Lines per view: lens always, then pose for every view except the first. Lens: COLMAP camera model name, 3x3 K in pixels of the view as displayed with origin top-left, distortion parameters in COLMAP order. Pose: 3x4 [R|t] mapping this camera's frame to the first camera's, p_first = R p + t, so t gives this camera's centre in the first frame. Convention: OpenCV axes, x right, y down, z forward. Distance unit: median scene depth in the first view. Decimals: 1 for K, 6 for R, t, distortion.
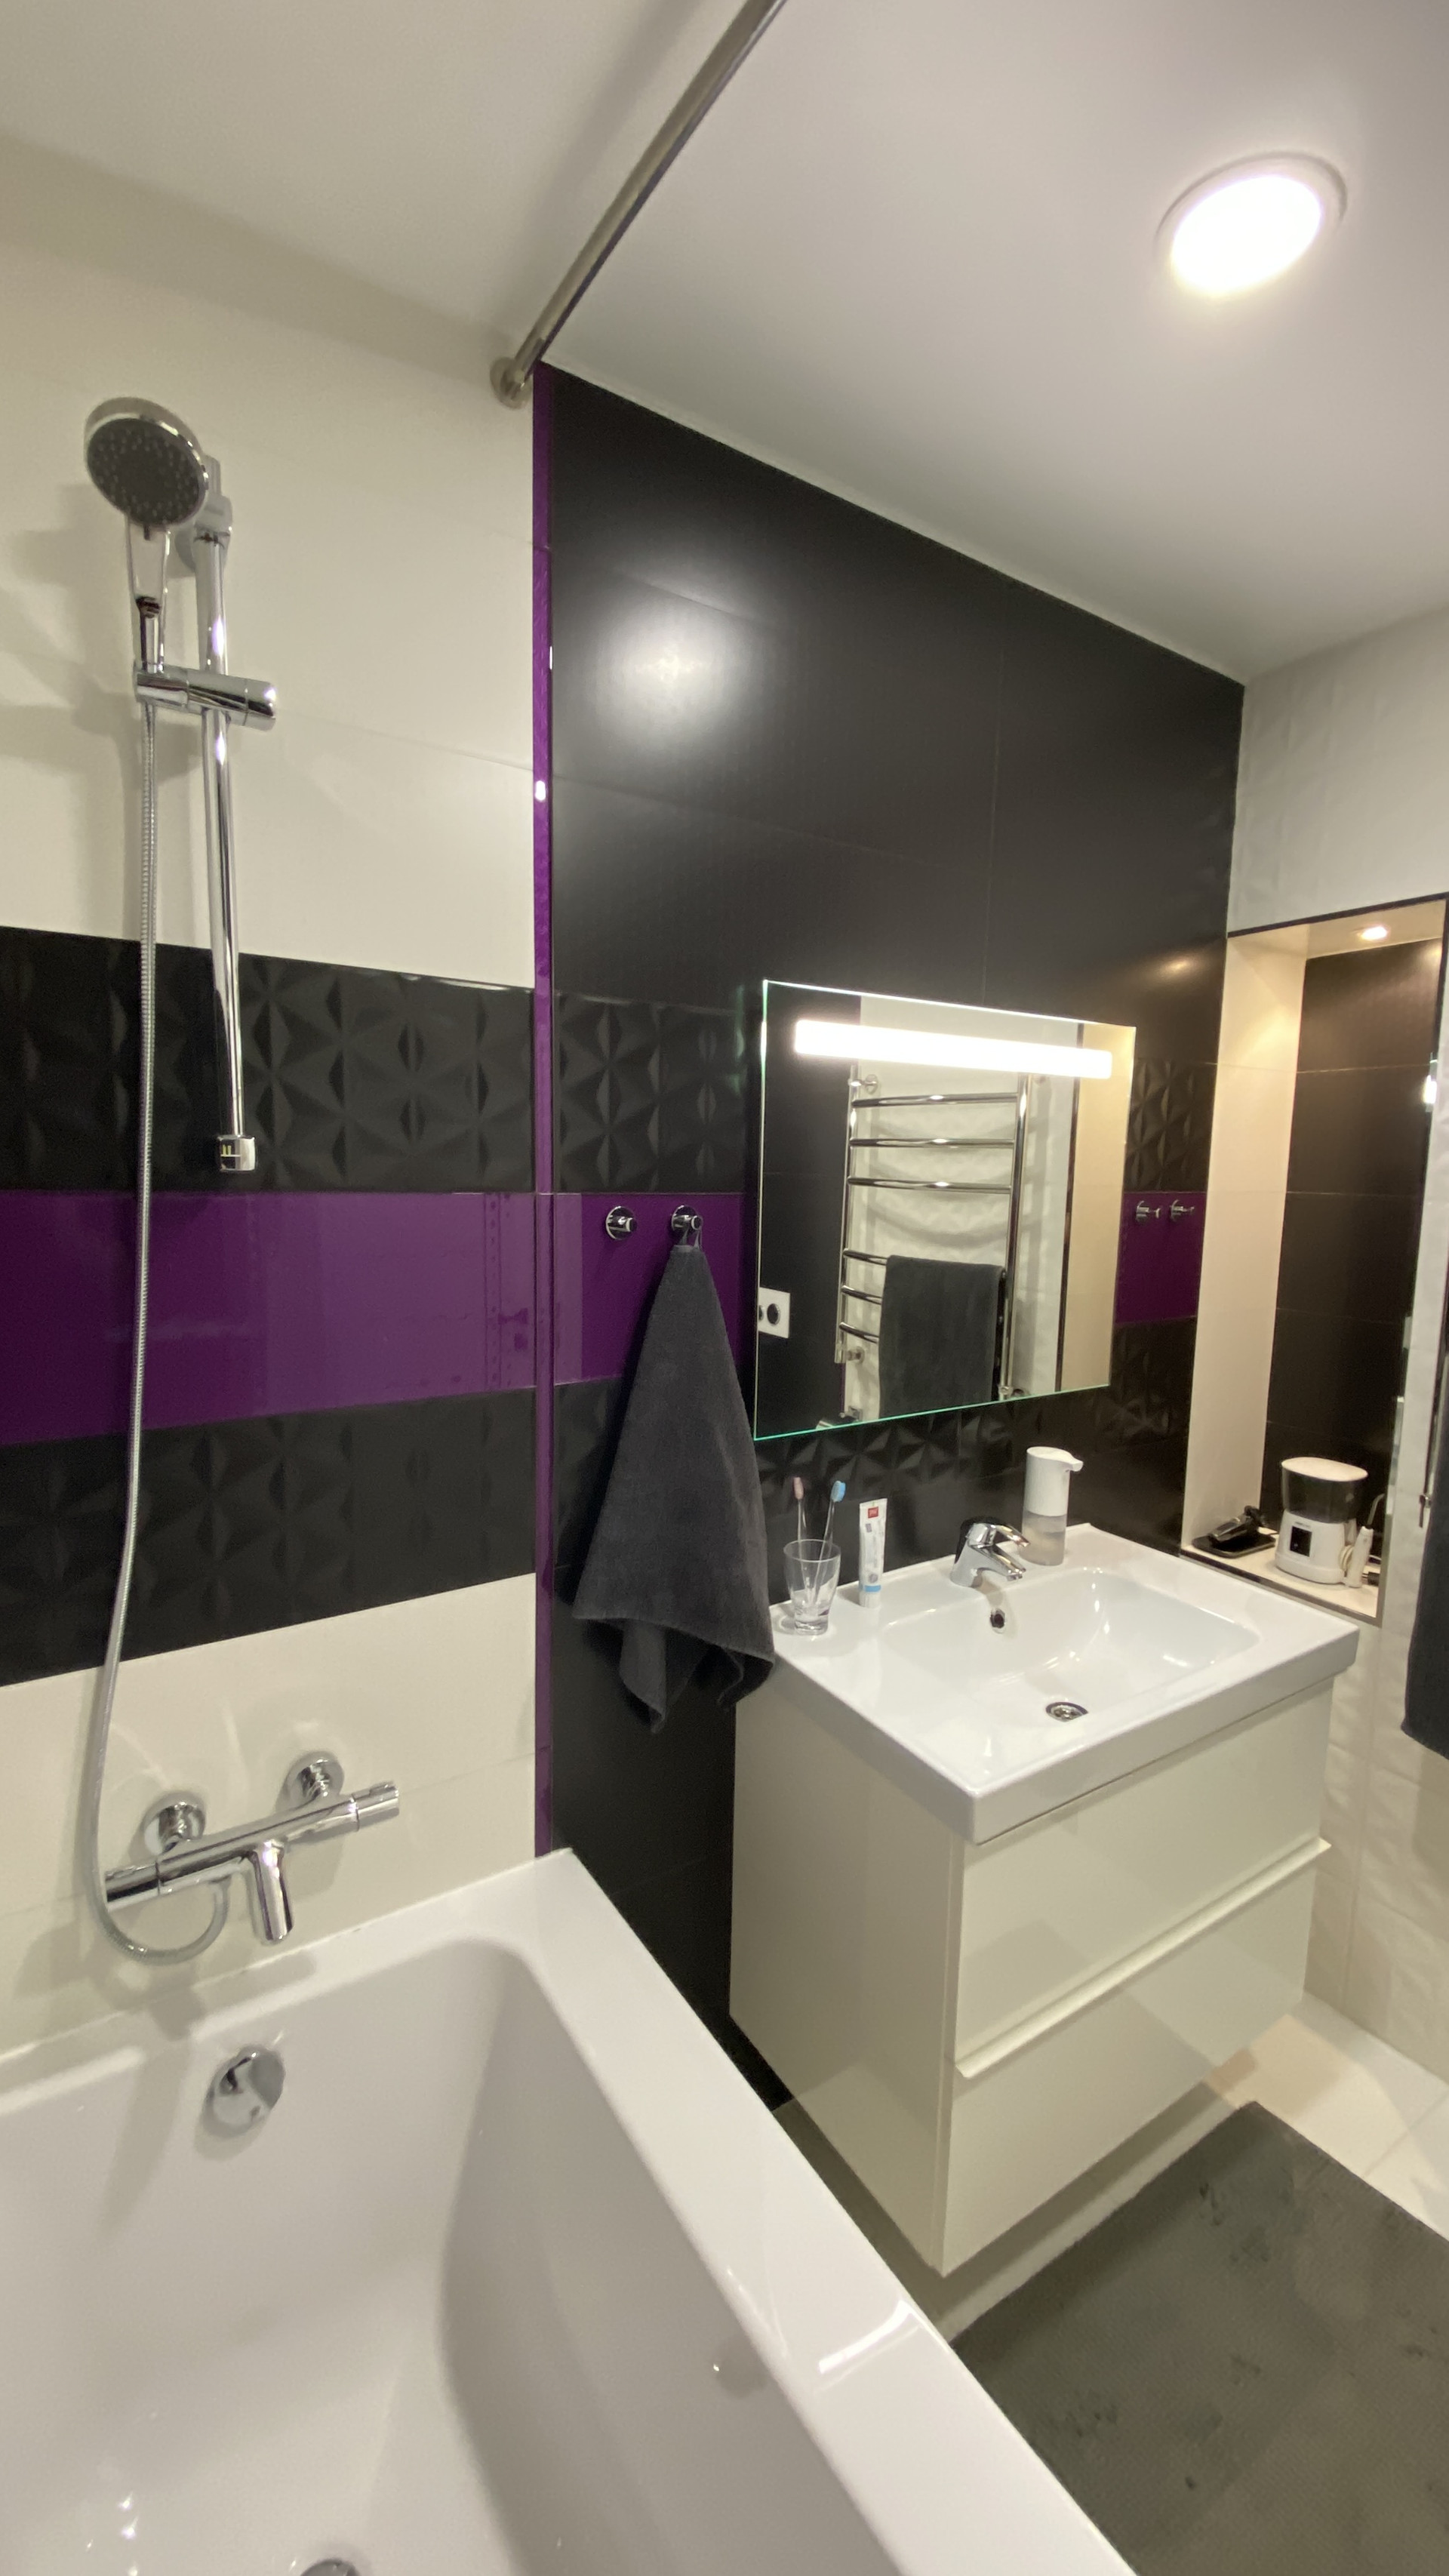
lens RADIAL K [[1052.5, 0, 725.1], [0, 1052.5, 1296.5], [0, 0, 1]] dist [0.048274, -0.031533]
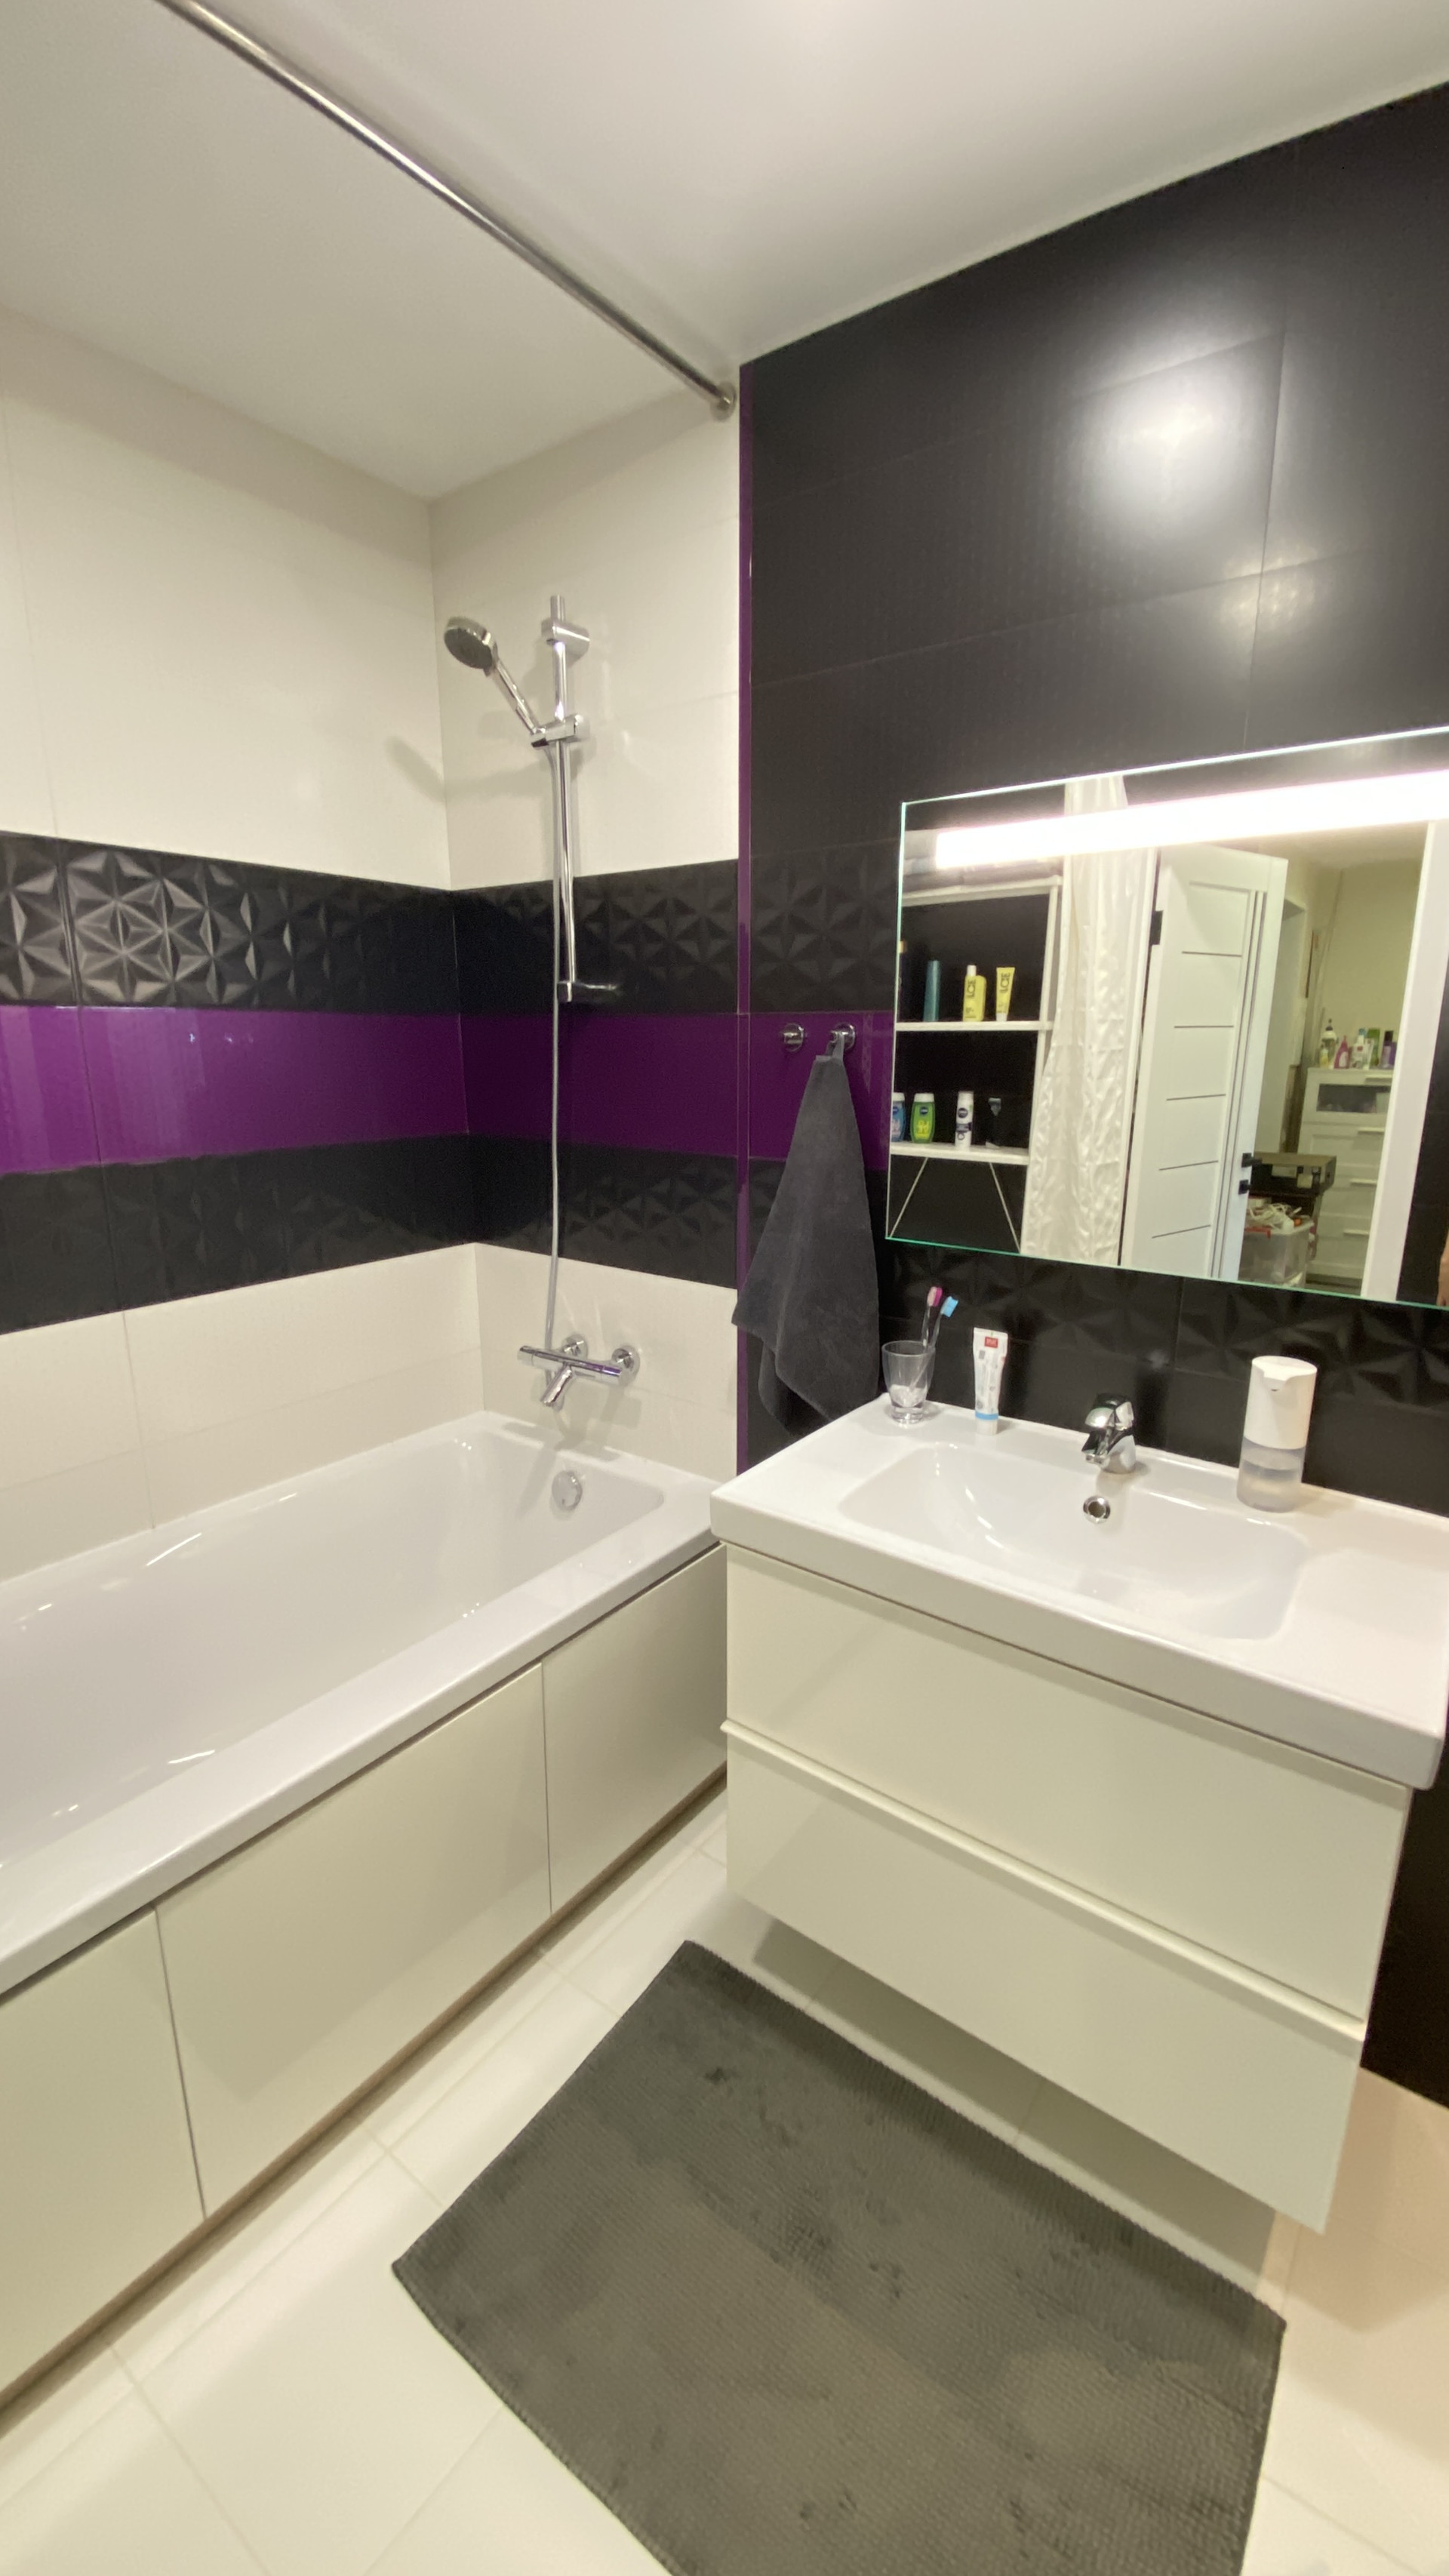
lens RADIAL K [[1057.4, 0, 724.5], [0, 1057.4, 1288.0], [0, 0, 1]] dist [0.044538, -0.032042]
pose [[0.329518, 0.208714, -0.920791, 1.180031], [-0.109034, 0.977147, 0.182468, 0.002598], [0.937832, 0.040271, 0.344745, 0.524022]]
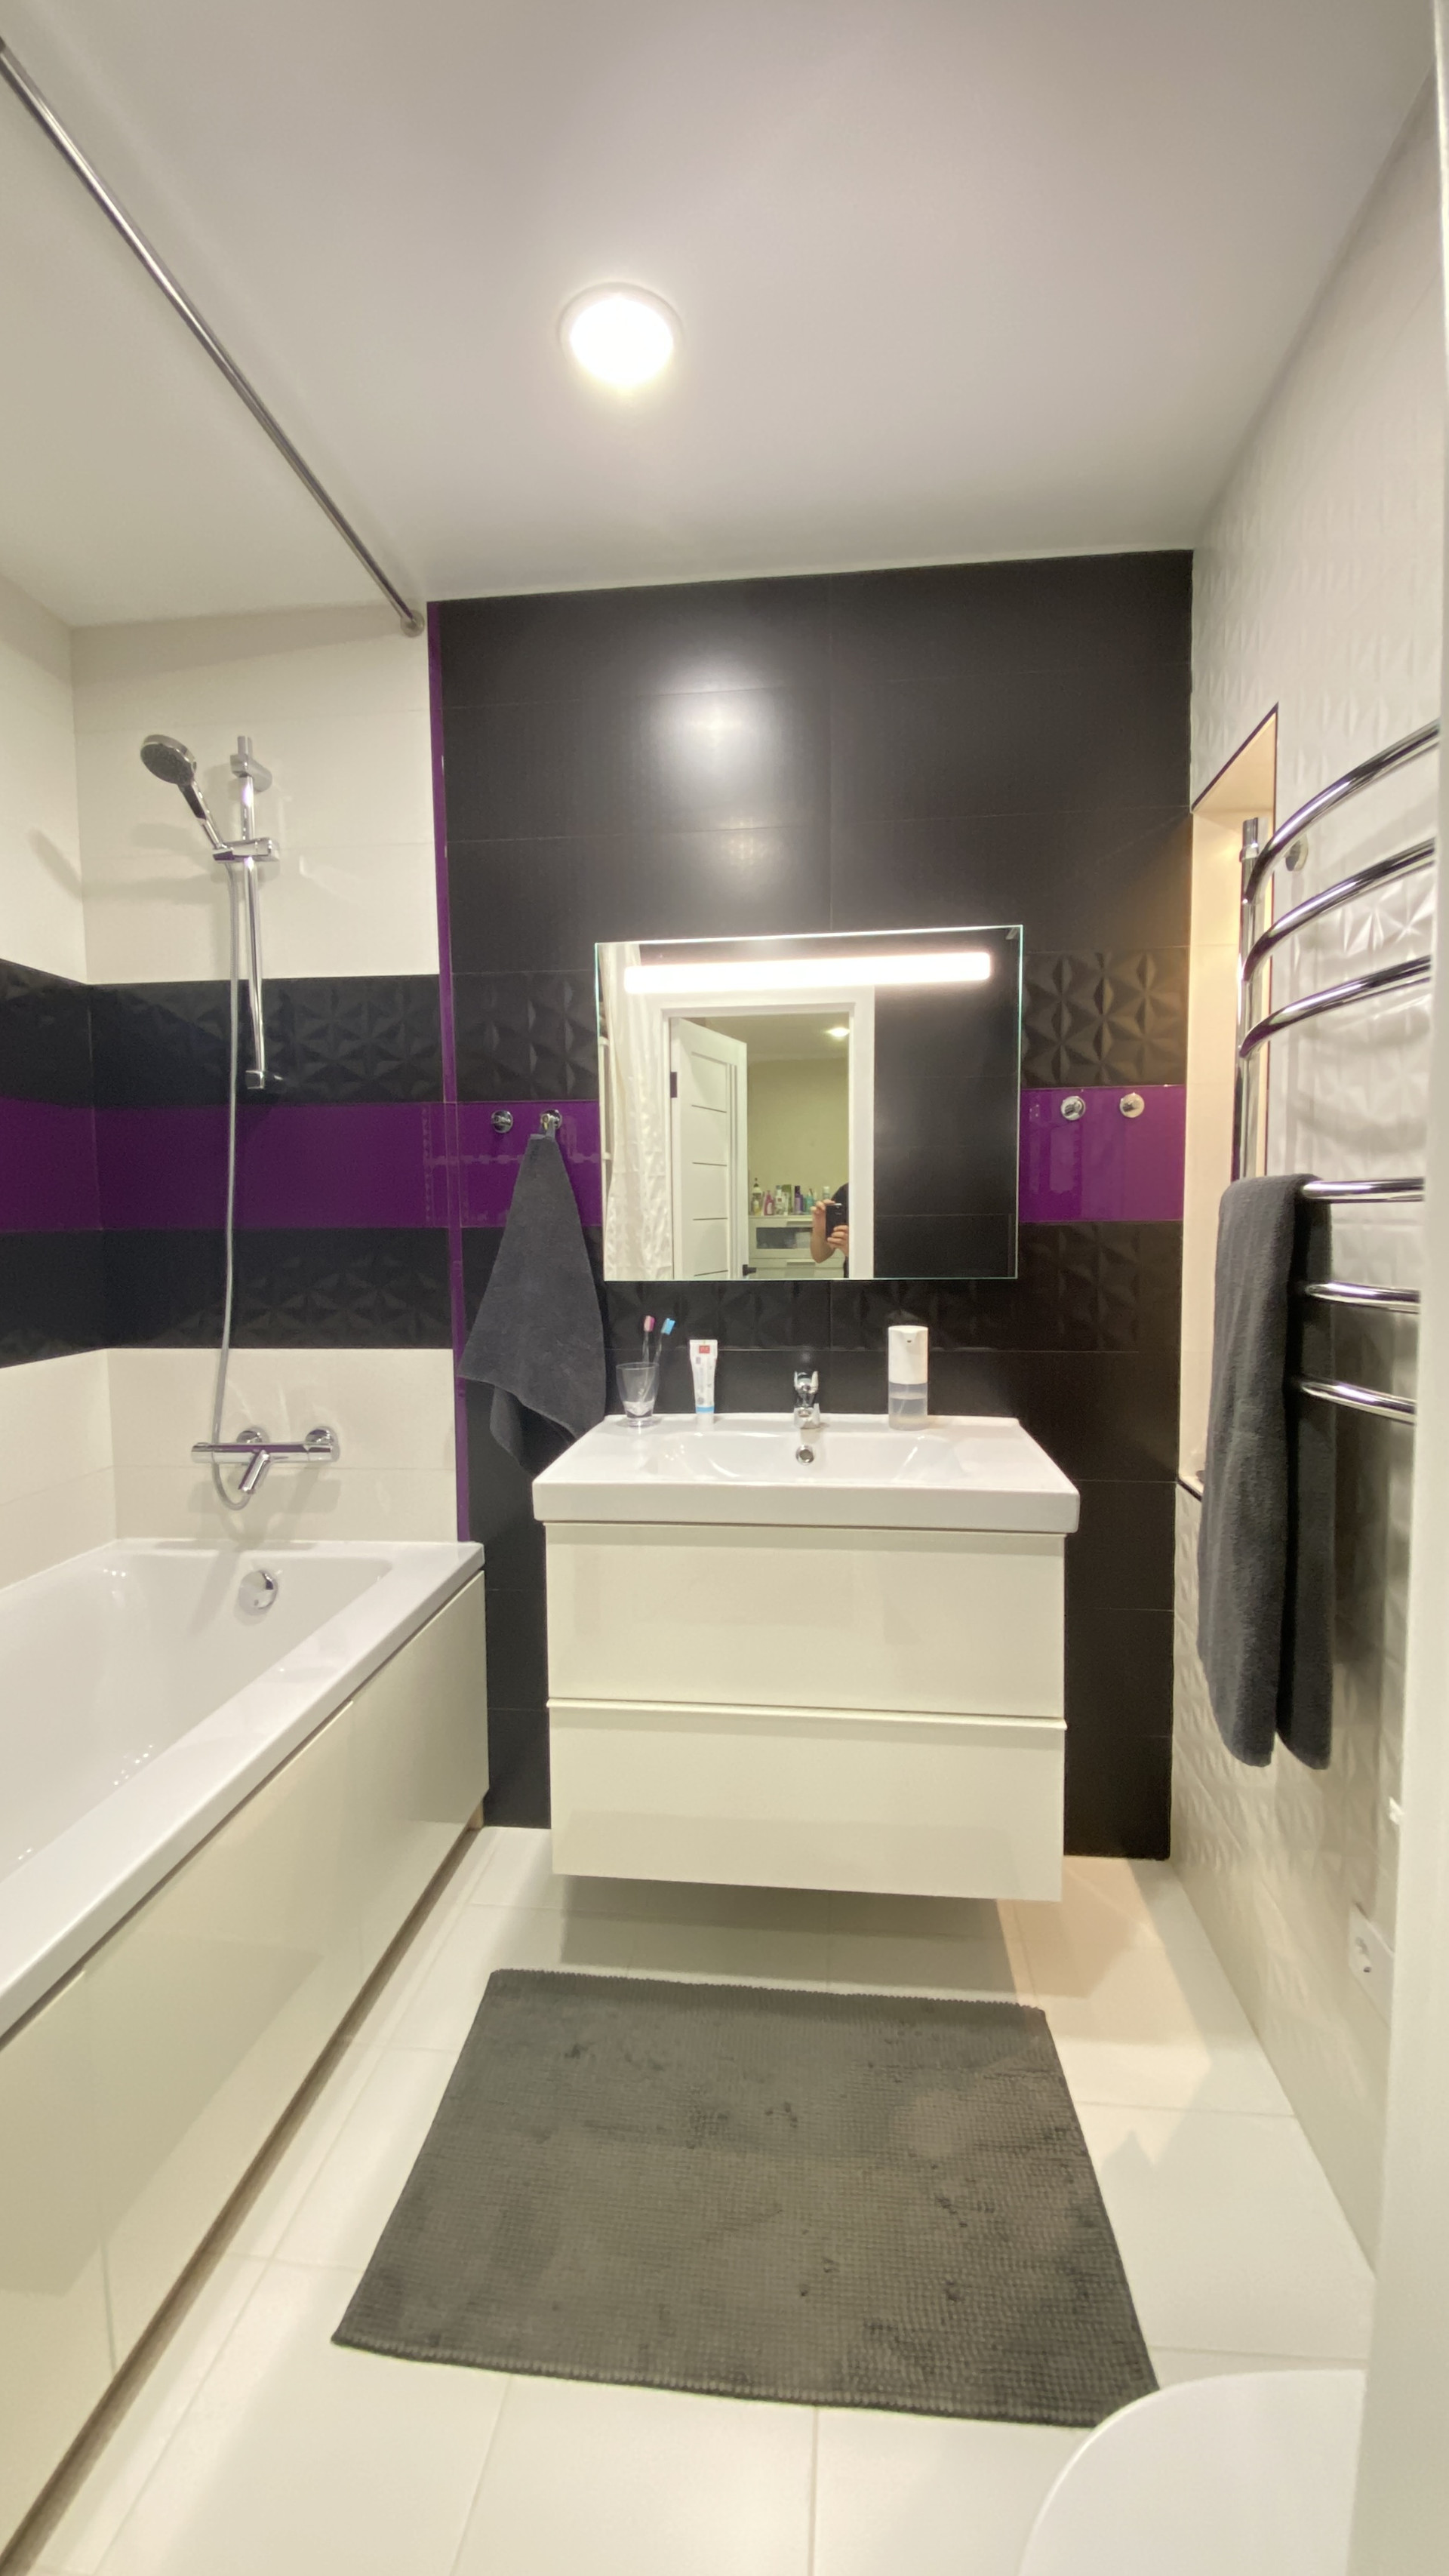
lens RADIAL K [[1052.5, 0, 725.1], [0, 1052.5, 1296.5], [0, 0, 1]] dist [0.048274, -0.031533]
pose [[0.765999, 0.021440, -0.642484, 1.181784], [-0.053353, 0.998116, -0.030303, 0.220170], [0.640623, 0.057491, 0.765700, 0.072032]]
